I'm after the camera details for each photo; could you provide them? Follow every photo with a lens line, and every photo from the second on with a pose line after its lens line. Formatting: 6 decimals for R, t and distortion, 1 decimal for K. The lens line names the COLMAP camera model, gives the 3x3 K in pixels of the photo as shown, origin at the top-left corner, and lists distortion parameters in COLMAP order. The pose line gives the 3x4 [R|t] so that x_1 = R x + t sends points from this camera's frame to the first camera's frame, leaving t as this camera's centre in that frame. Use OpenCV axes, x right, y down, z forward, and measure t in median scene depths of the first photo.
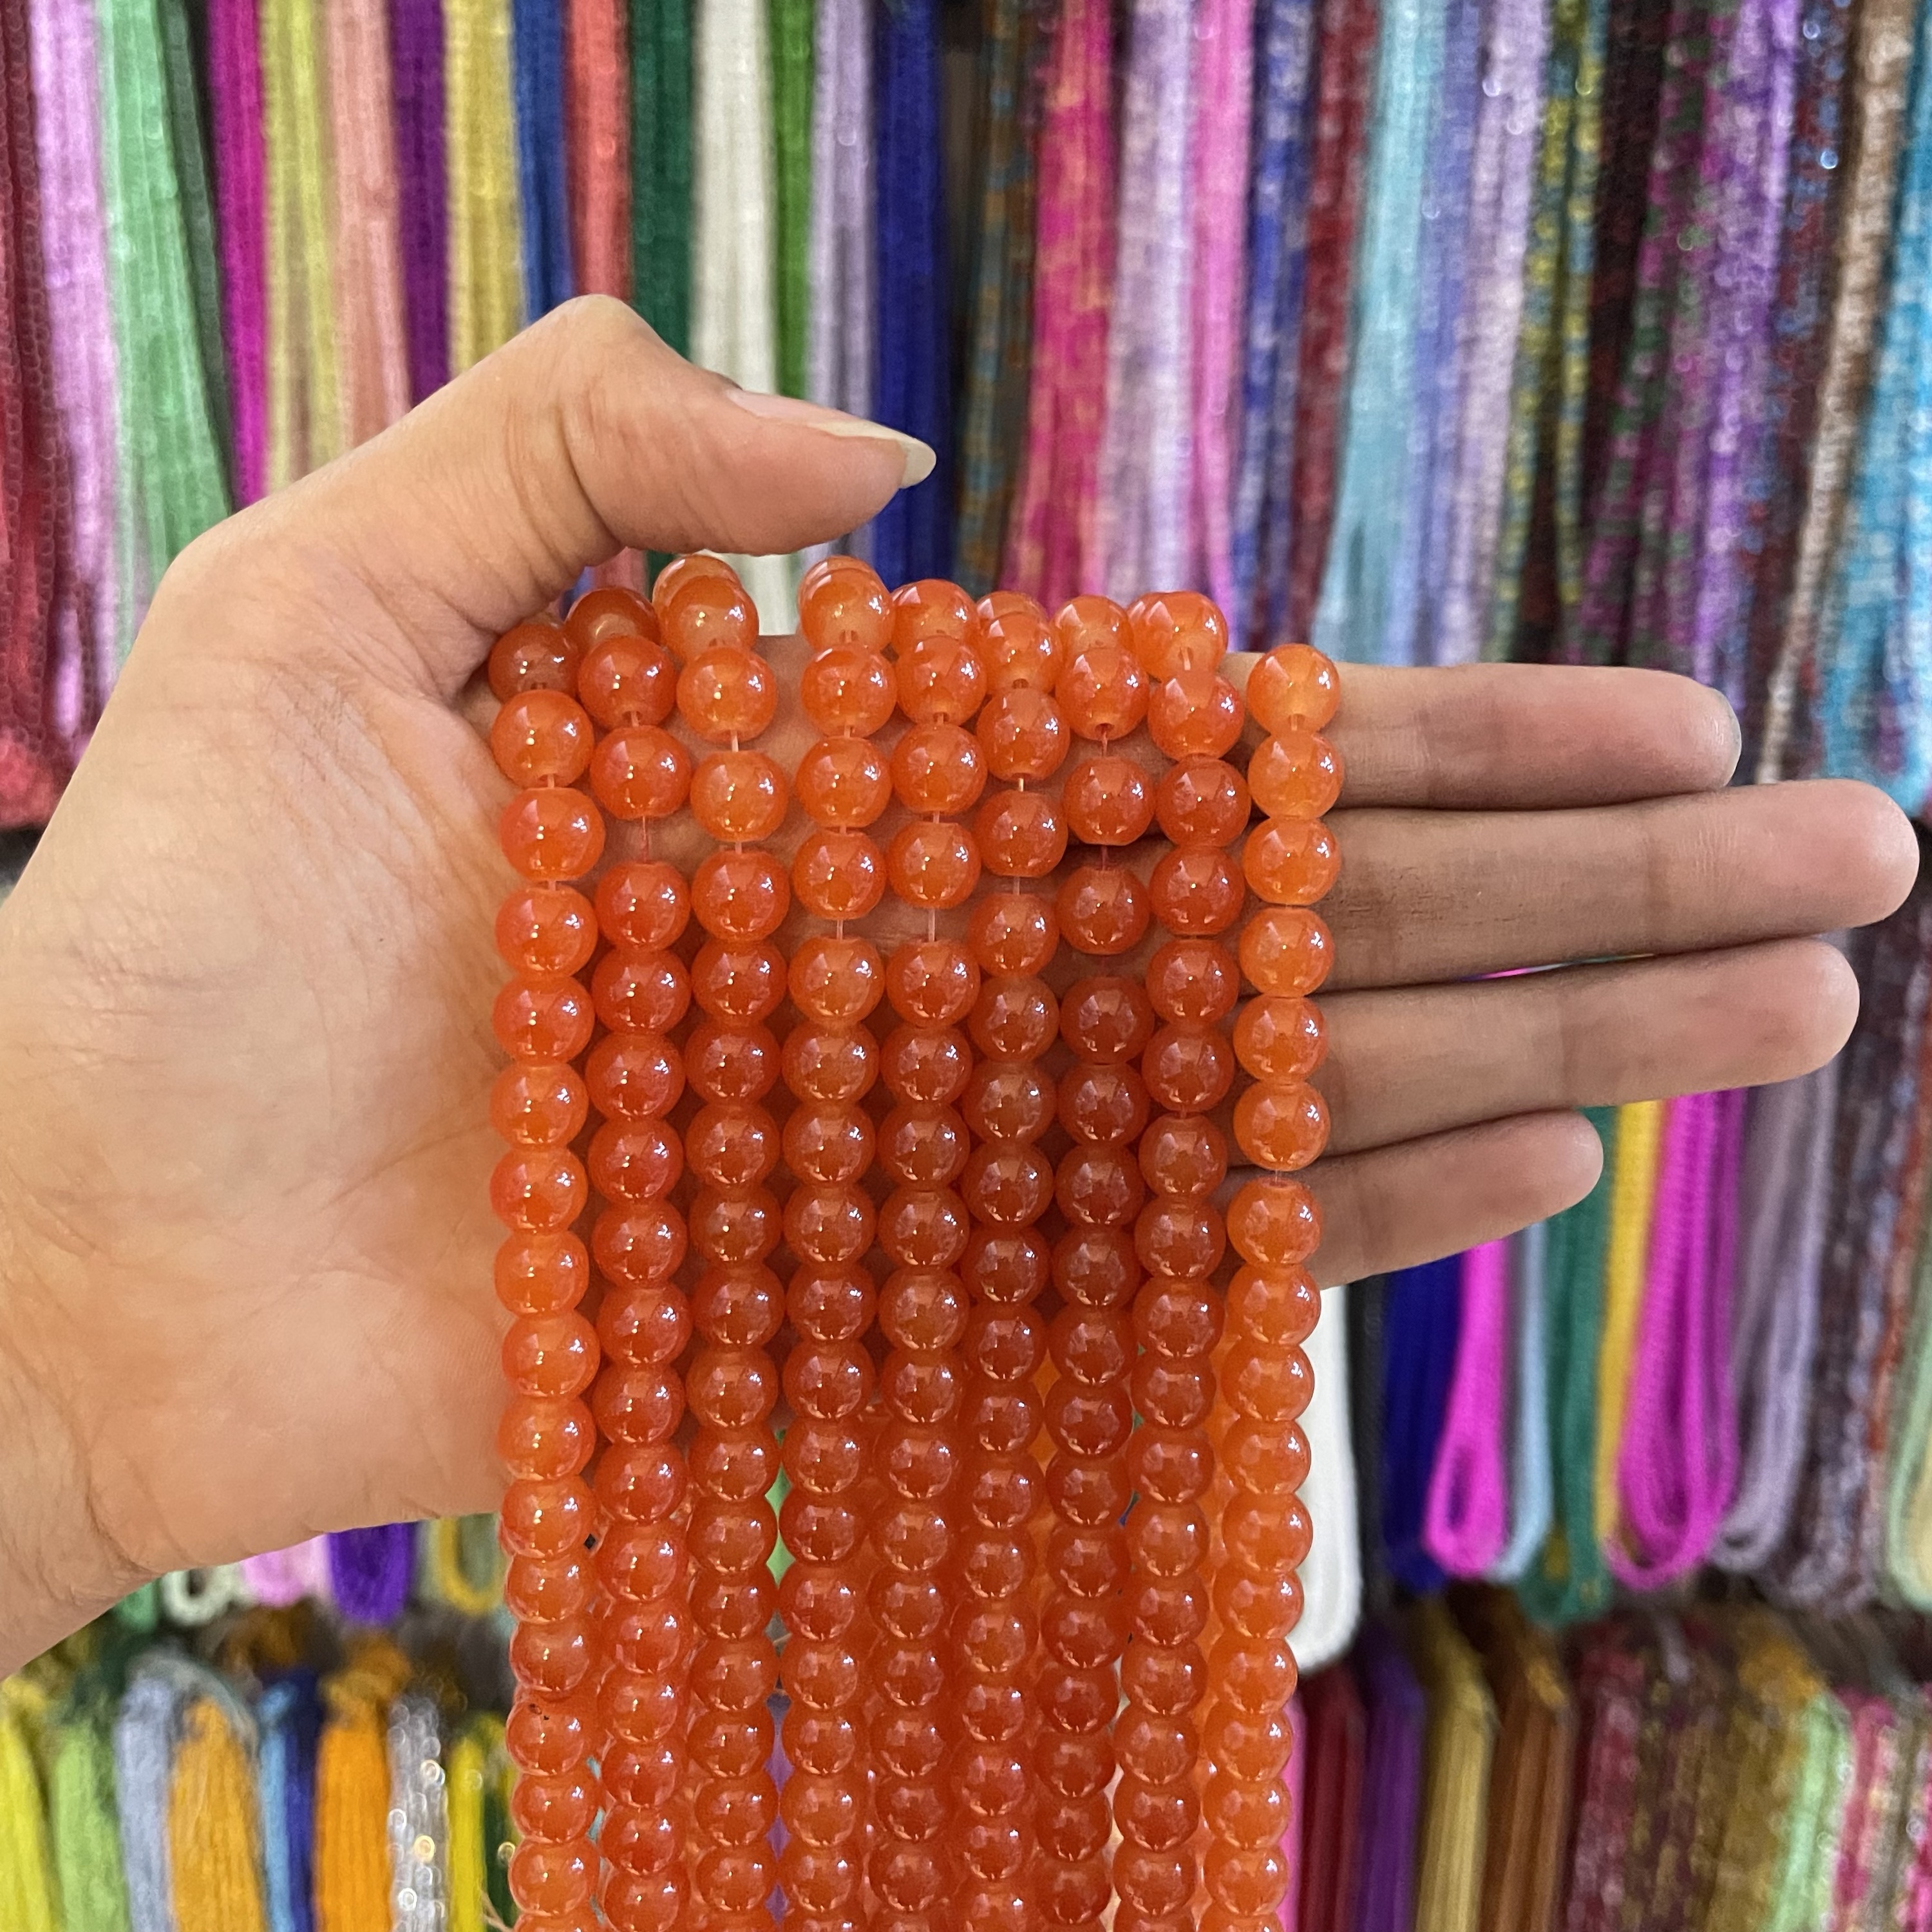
lens RADIAL K [[2061.4, 0, 967.3], [0, 2061.4, 969.3], [0, 0, 1]] dist [-0.009402, 0.000000]
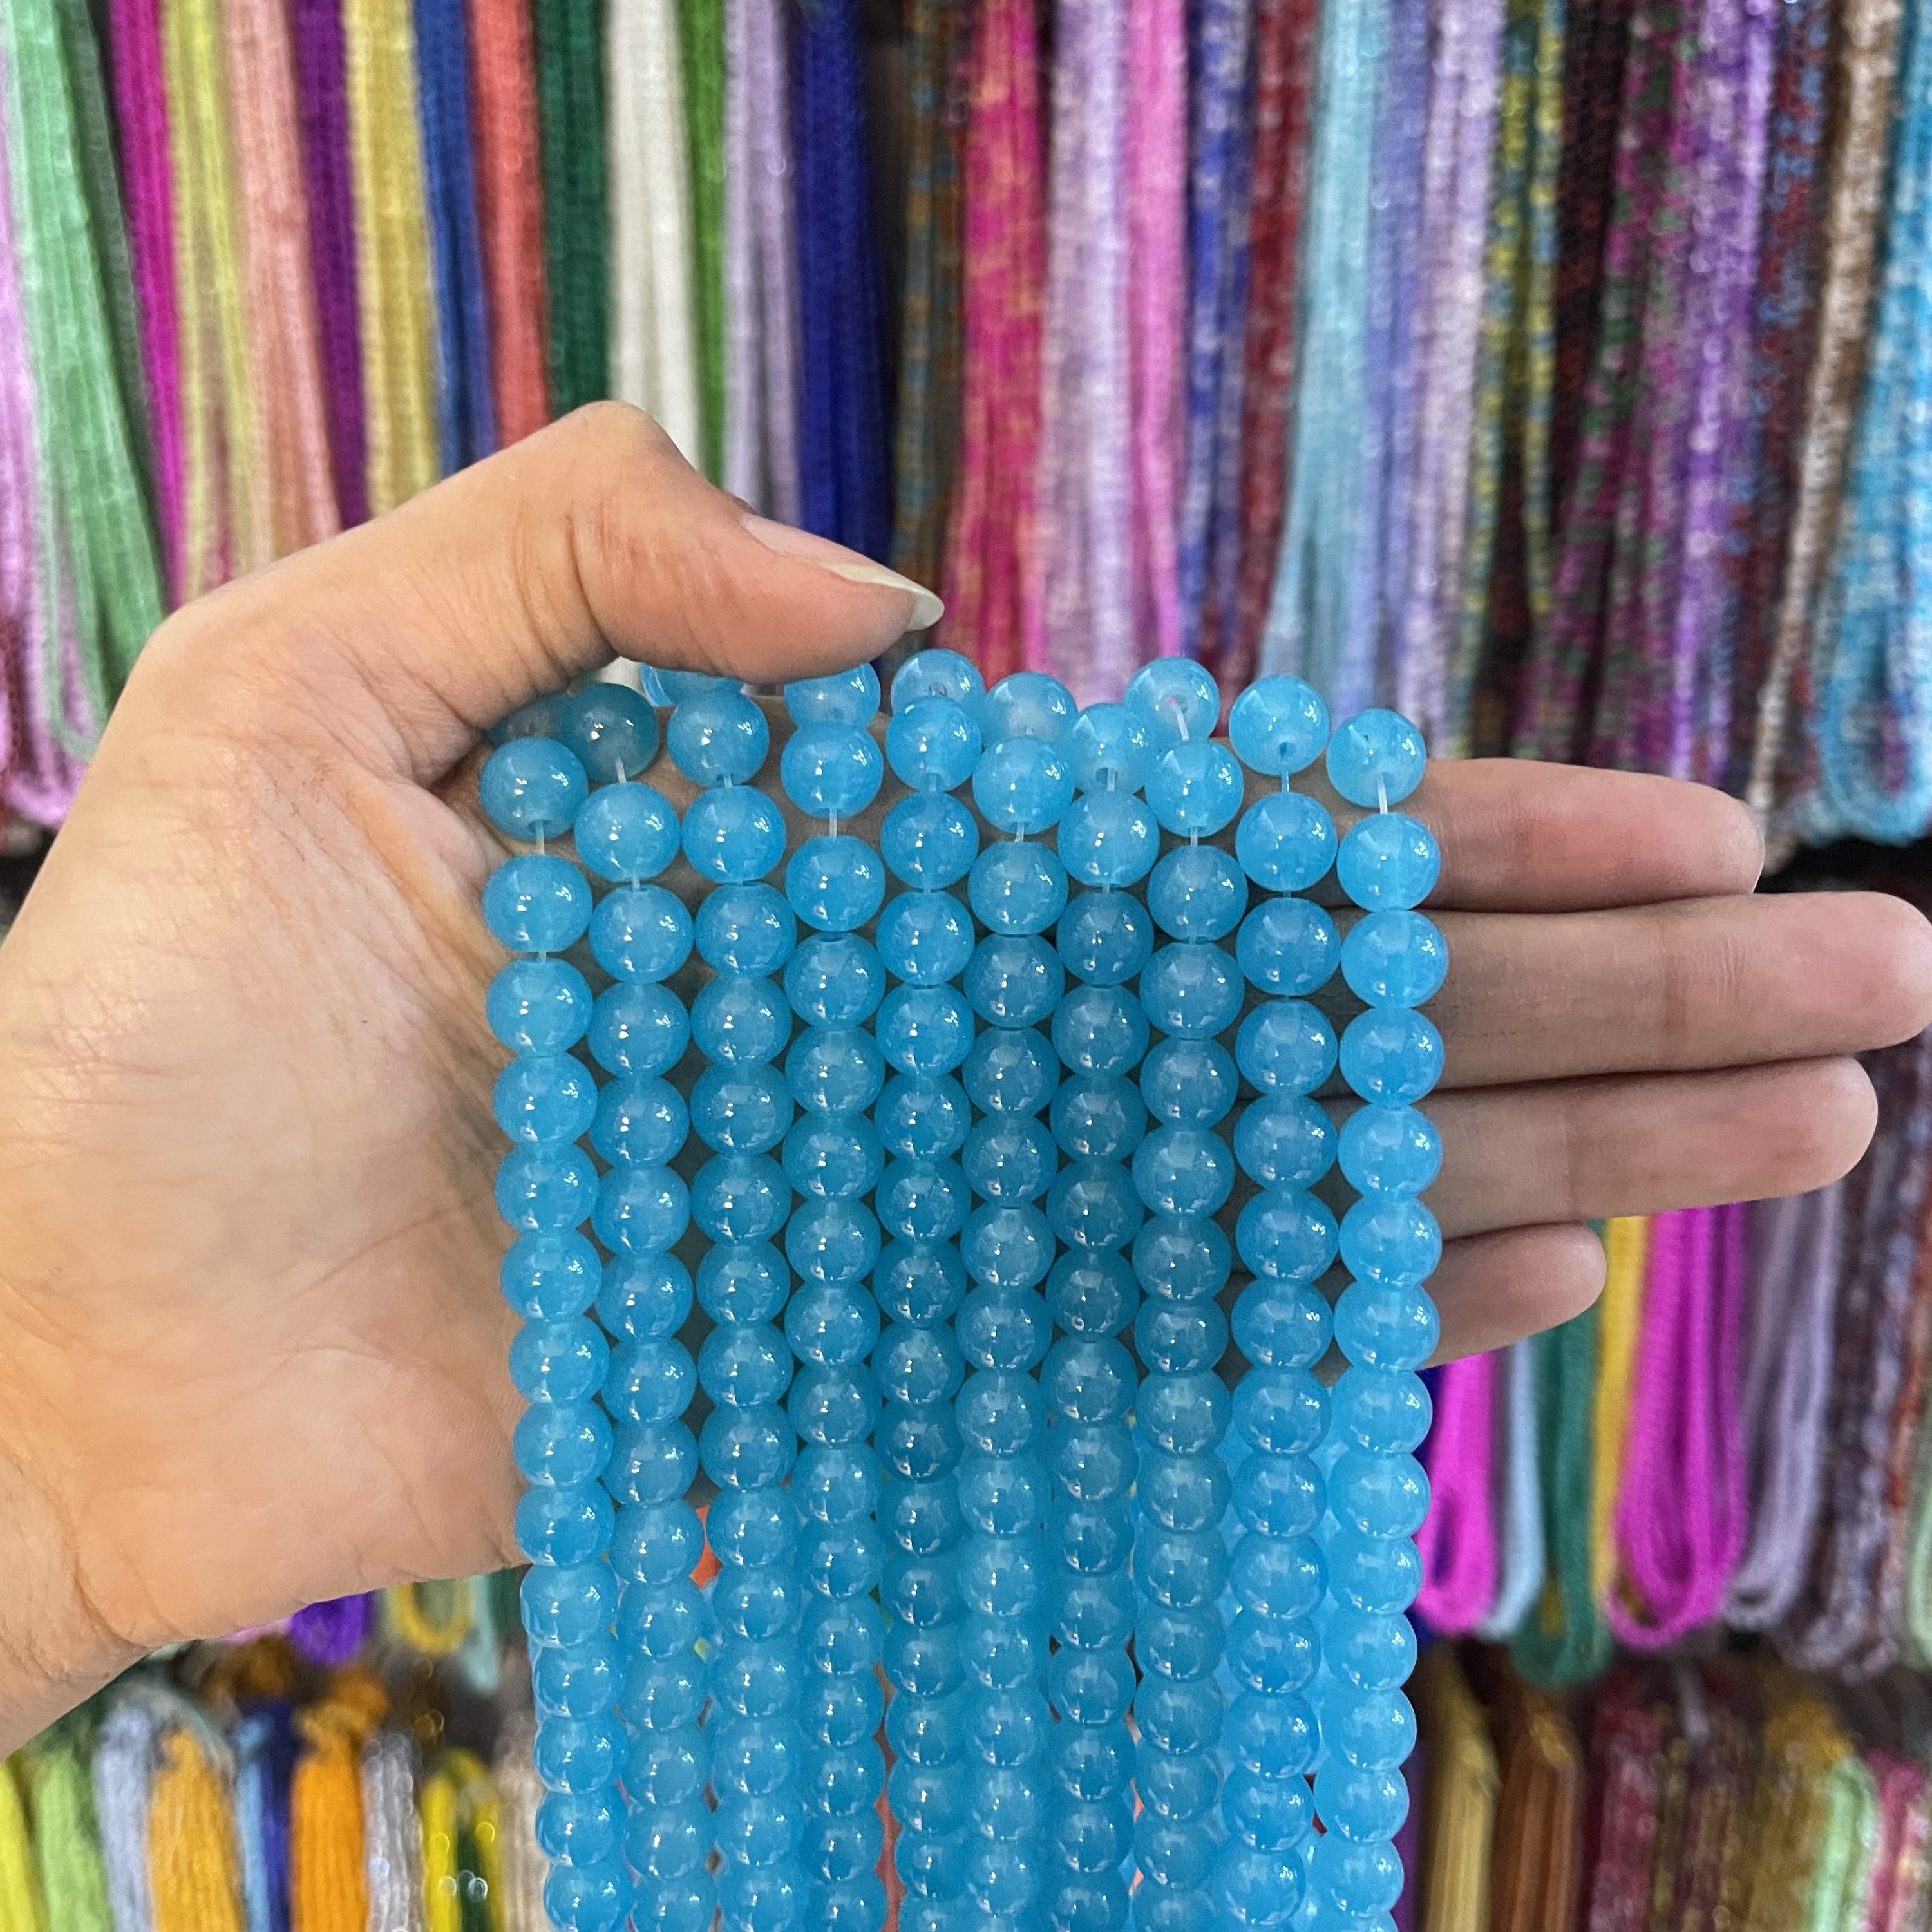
lens RADIAL K [[2061.4, 0, 963.9], [0, 2061.4, 977.0], [0, 0, 1]] dist [-0.009402, 0.000000]
pose [[0.997615, -0.004302, -0.068884, 0.097535], [0.005198, 0.999904, 0.012835, -0.026376], [0.068822, -0.013163, 0.997542, 0.042767]]
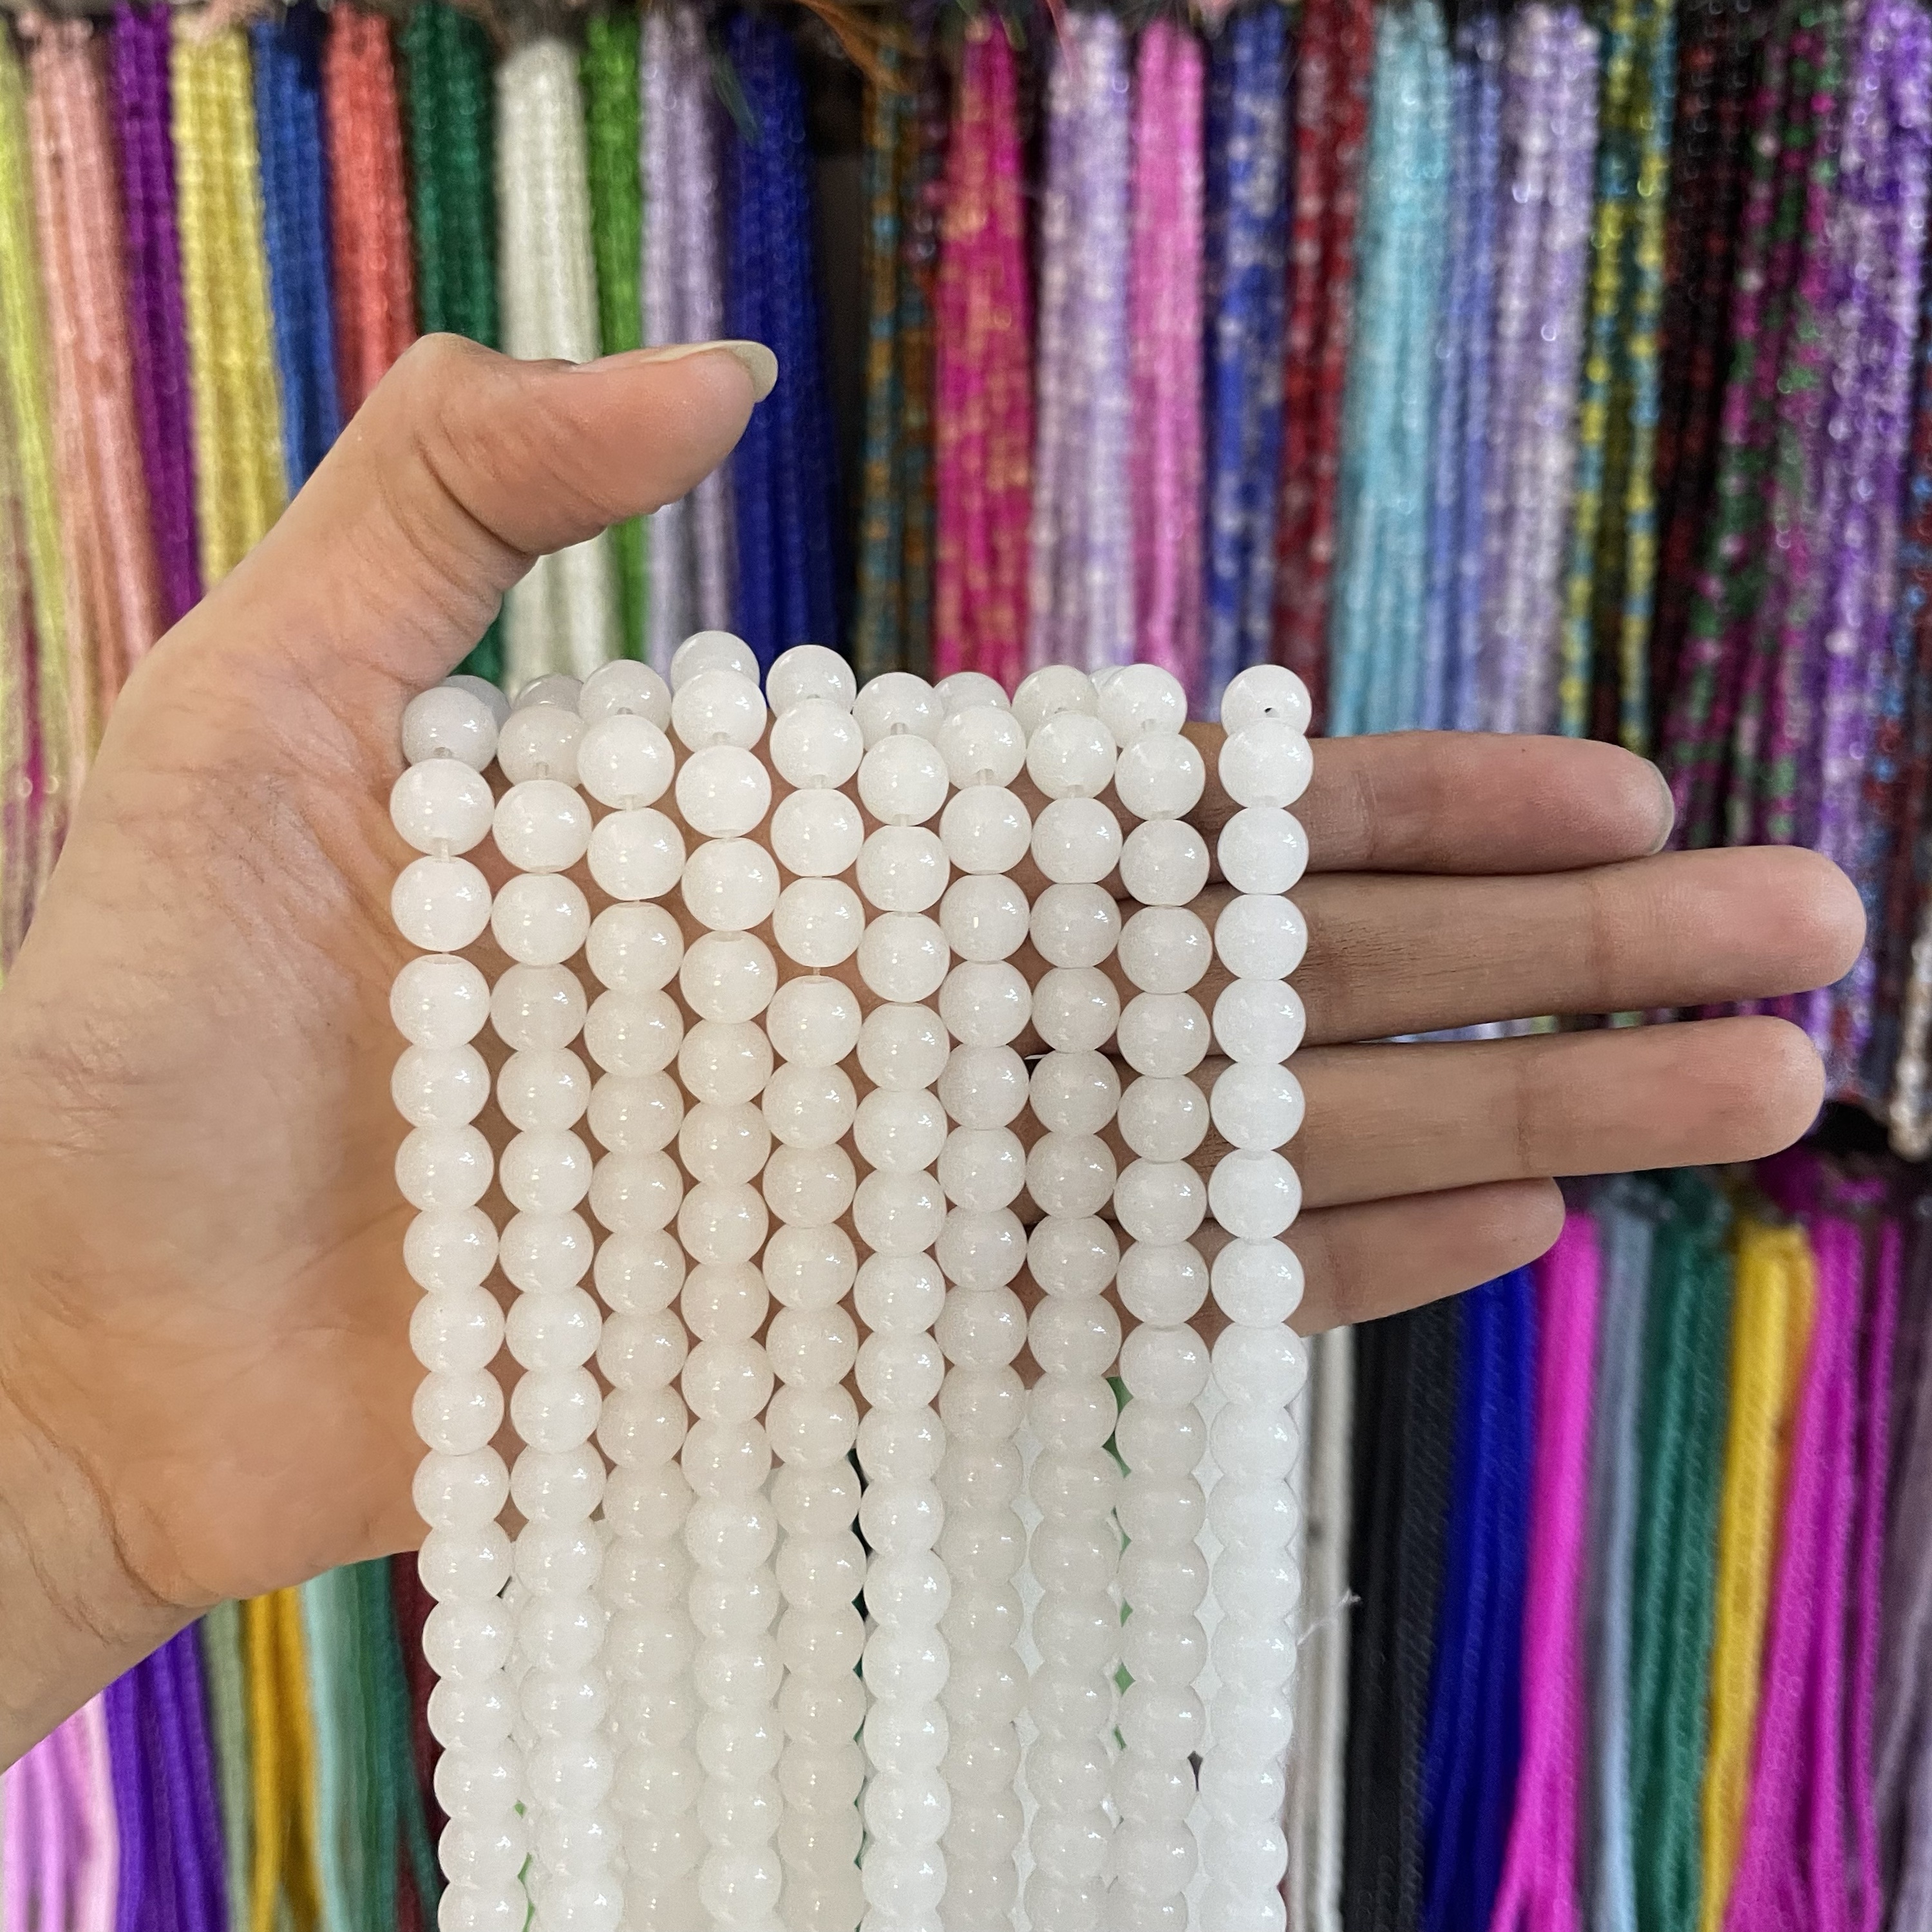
lens RADIAL K [[2061.4, 0, 961.7], [0, 2061.4, 949.2], [0, 0, 1]] dist [-0.009402, 0.000000]
pose [[0.997720, -0.006221, -0.067204, 0.095214], [0.004233, 0.999550, -0.029683, -0.123219], [0.067359, 0.029331, 0.997298, 0.228105]]
